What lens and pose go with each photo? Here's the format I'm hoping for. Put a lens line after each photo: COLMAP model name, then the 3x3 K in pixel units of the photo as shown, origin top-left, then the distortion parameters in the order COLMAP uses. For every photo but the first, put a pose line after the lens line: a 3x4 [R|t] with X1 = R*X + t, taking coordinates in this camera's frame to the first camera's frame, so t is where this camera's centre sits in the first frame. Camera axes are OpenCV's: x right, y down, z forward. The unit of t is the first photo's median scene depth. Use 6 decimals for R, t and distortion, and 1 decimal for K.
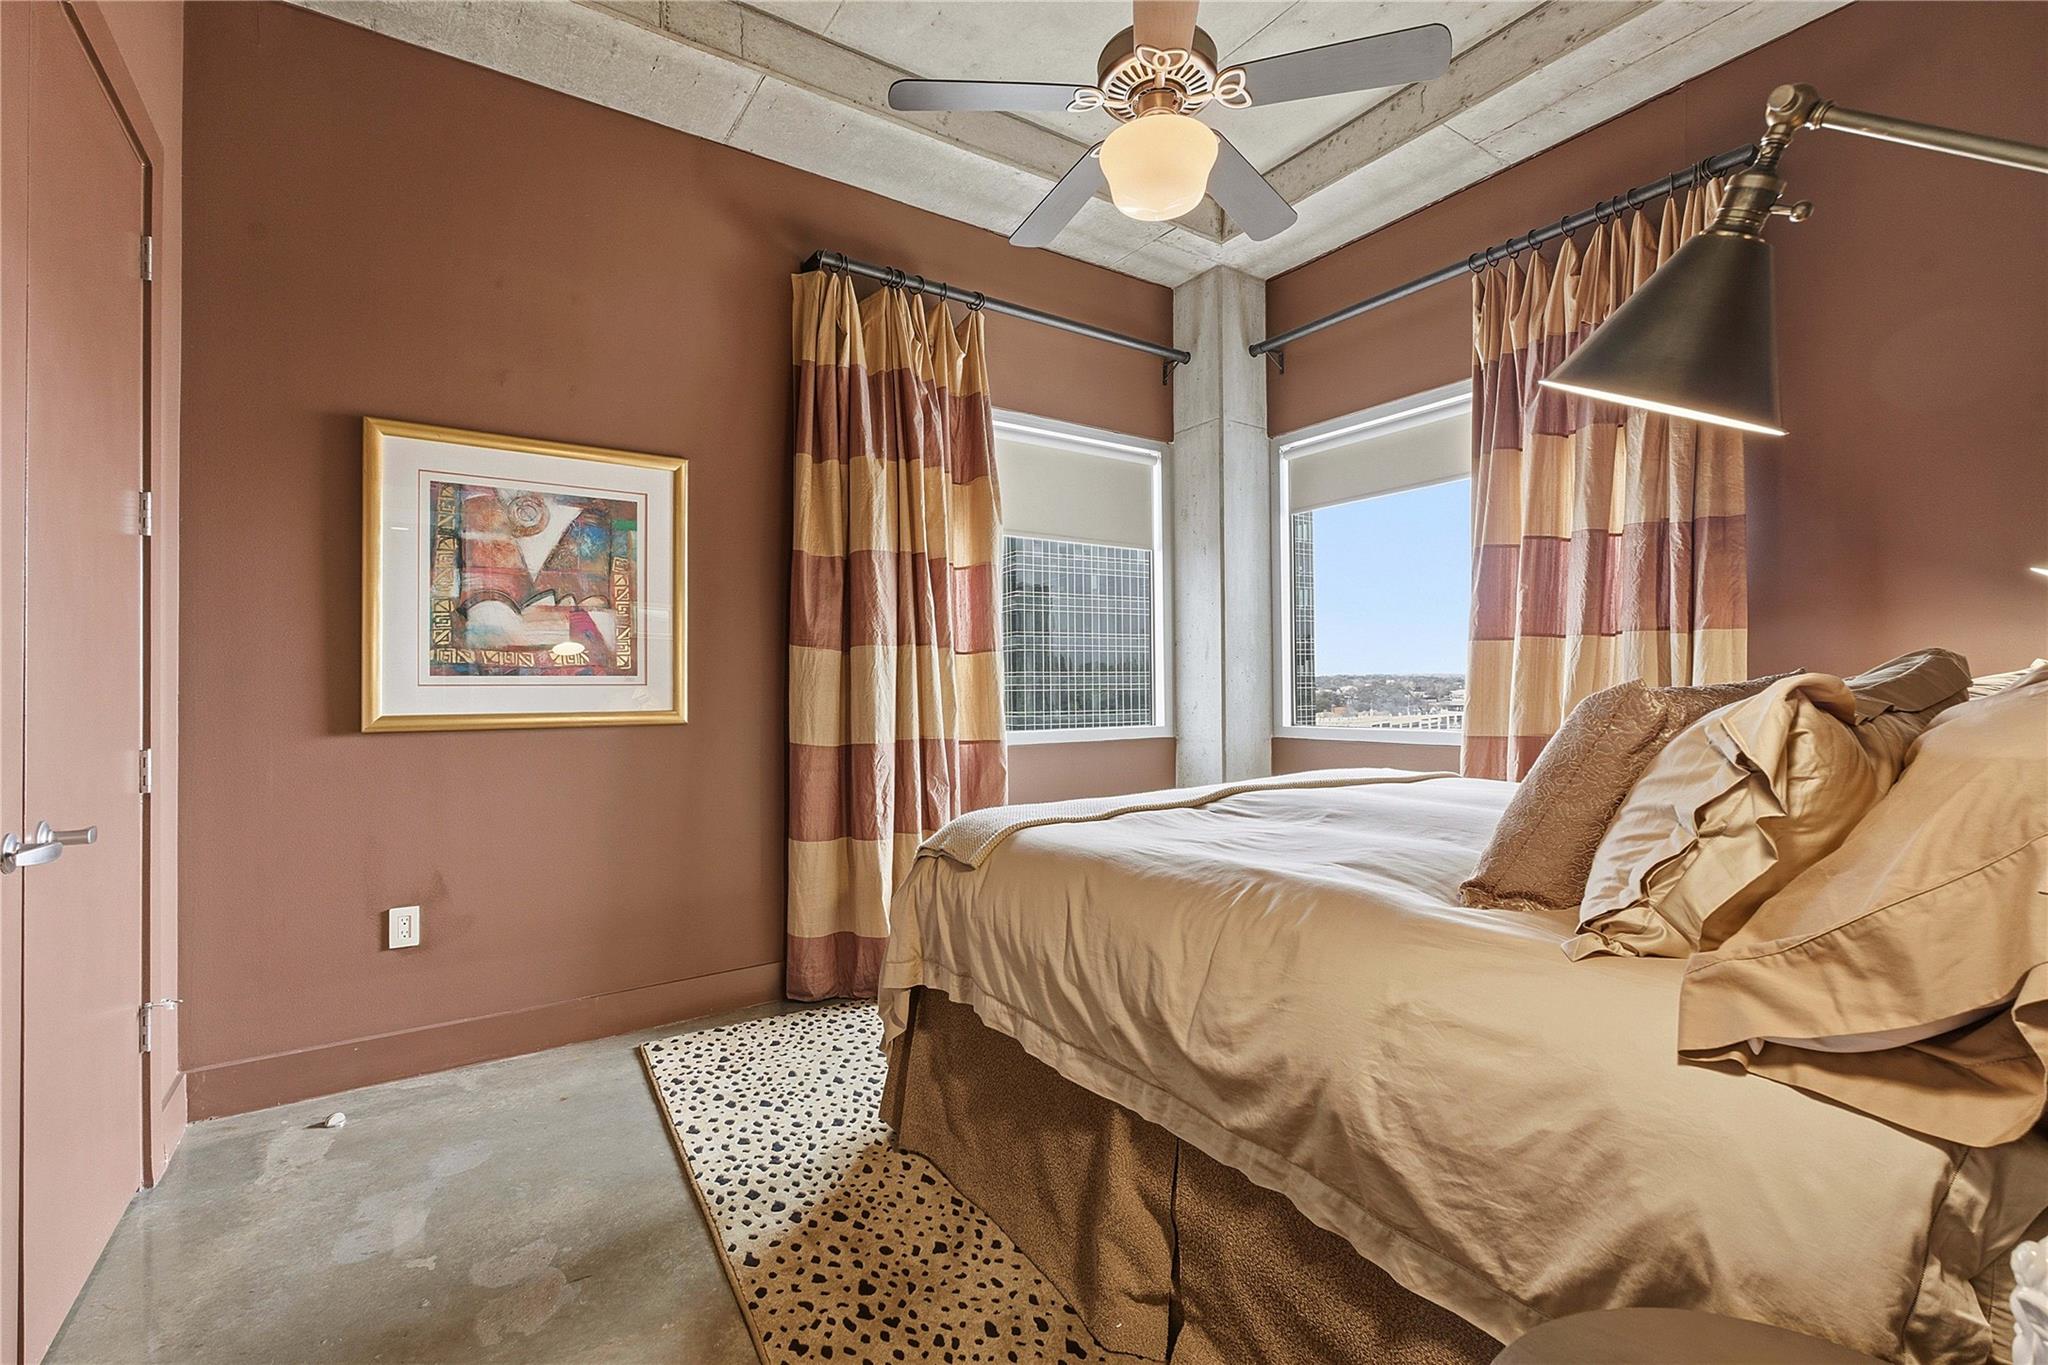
lens RADIAL K [[908.9, 0, 1024.0], [0, 908.9, 682.5], [0, 0, 1]] dist [0.000580, -0.000059]
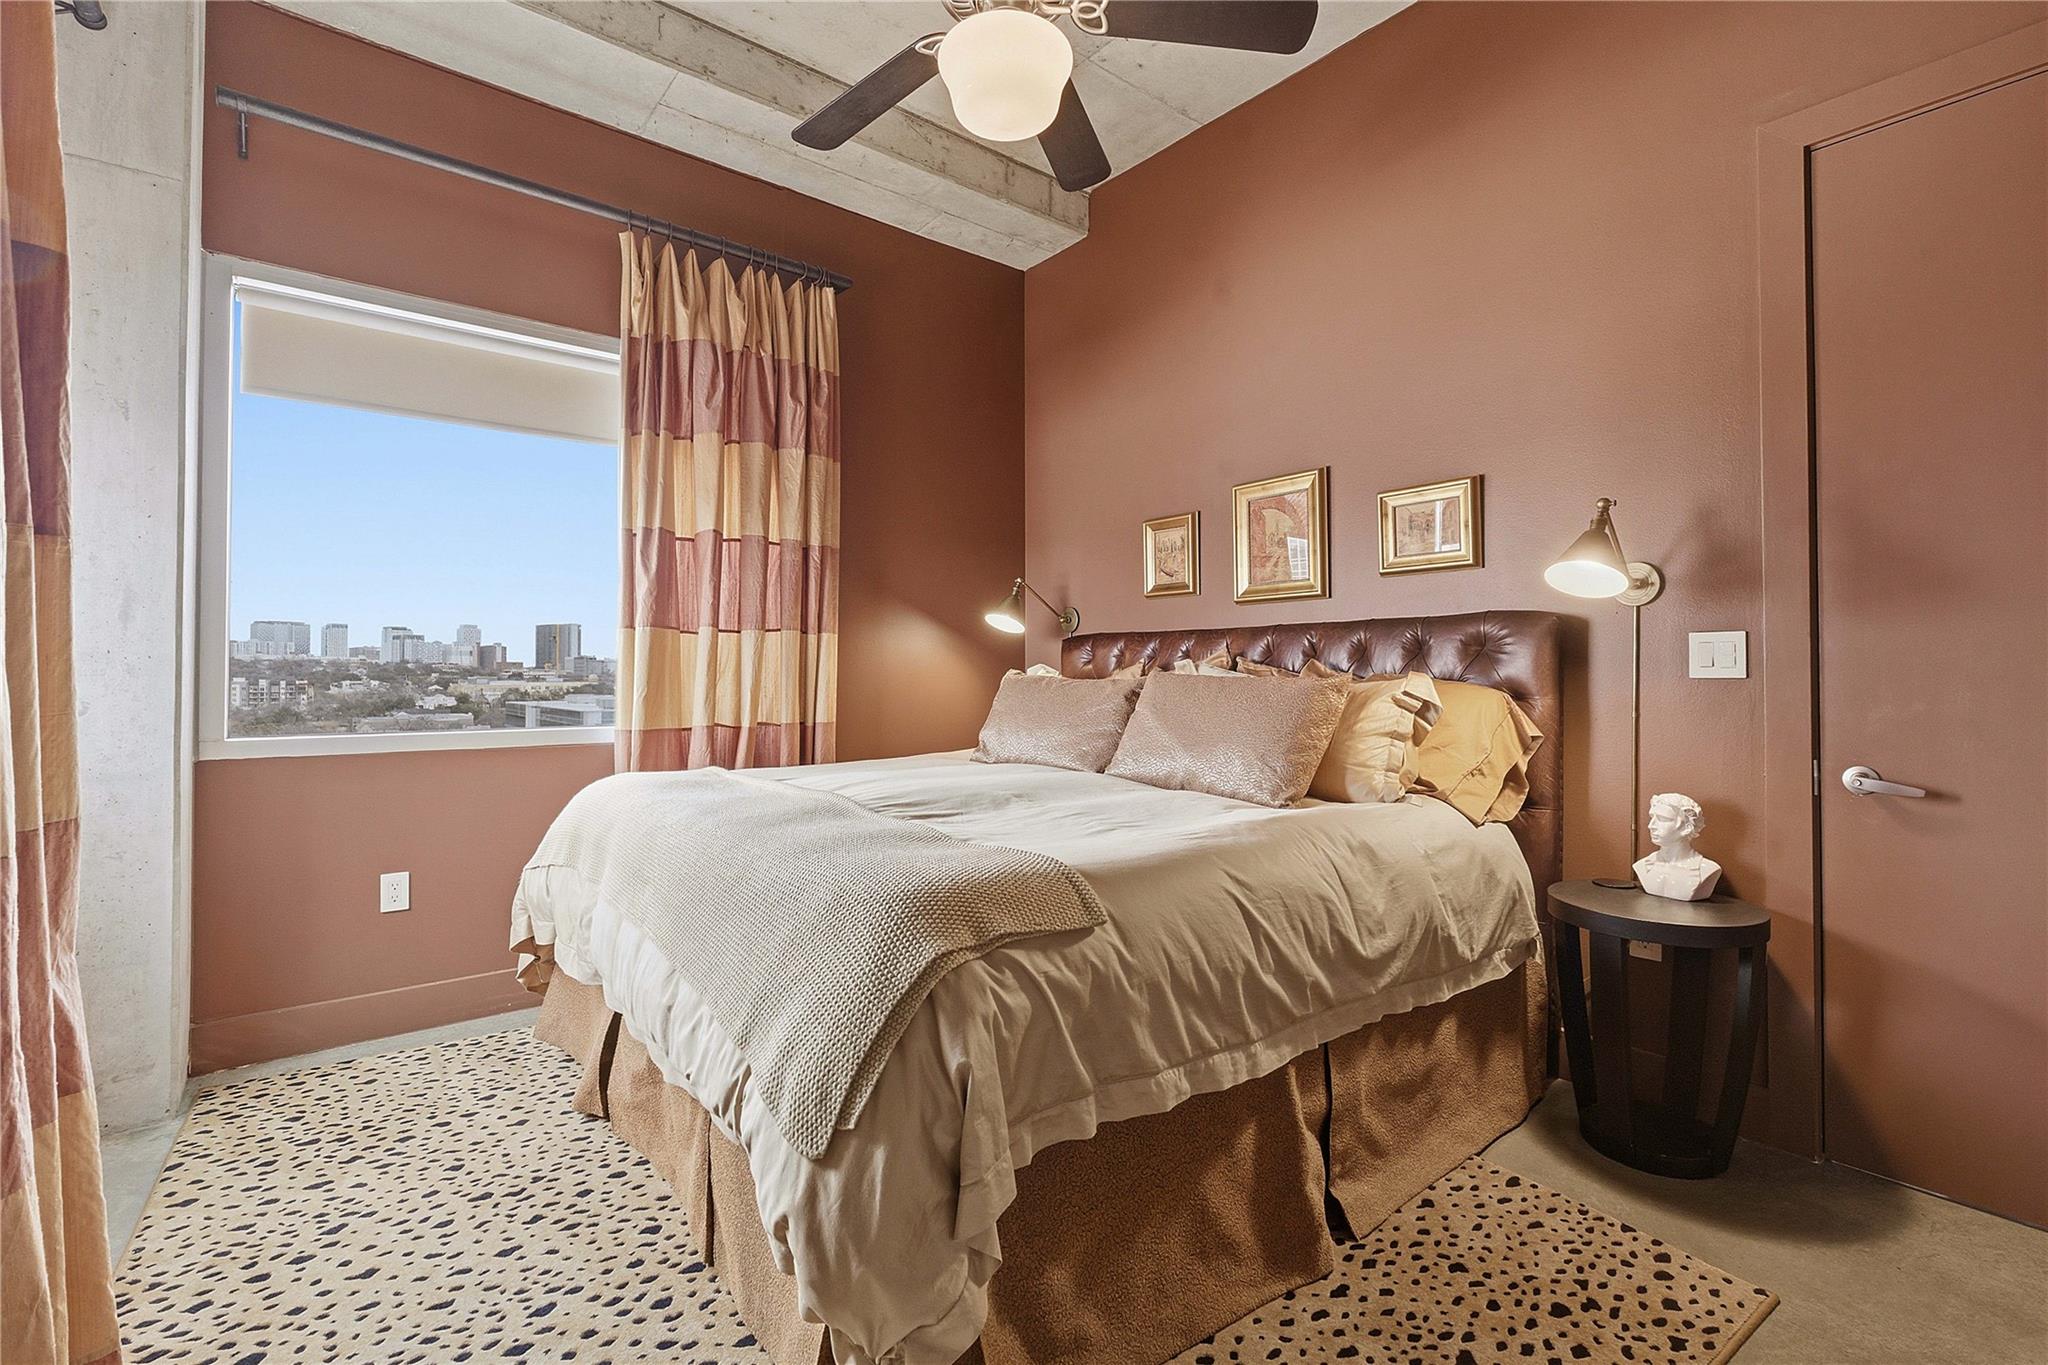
lens RADIAL K [[927.7, 0, 1012.1], [0, 927.7, 664.1], [0, 0, 1]] dist [0.000813, 0.000208]
pose [[-0.082302, 0.019348, 0.996420, -0.532170], [-0.007426, 0.999772, -0.020027, 0.009257], [-0.996580, -0.009047, -0.082140, 0.775394]]
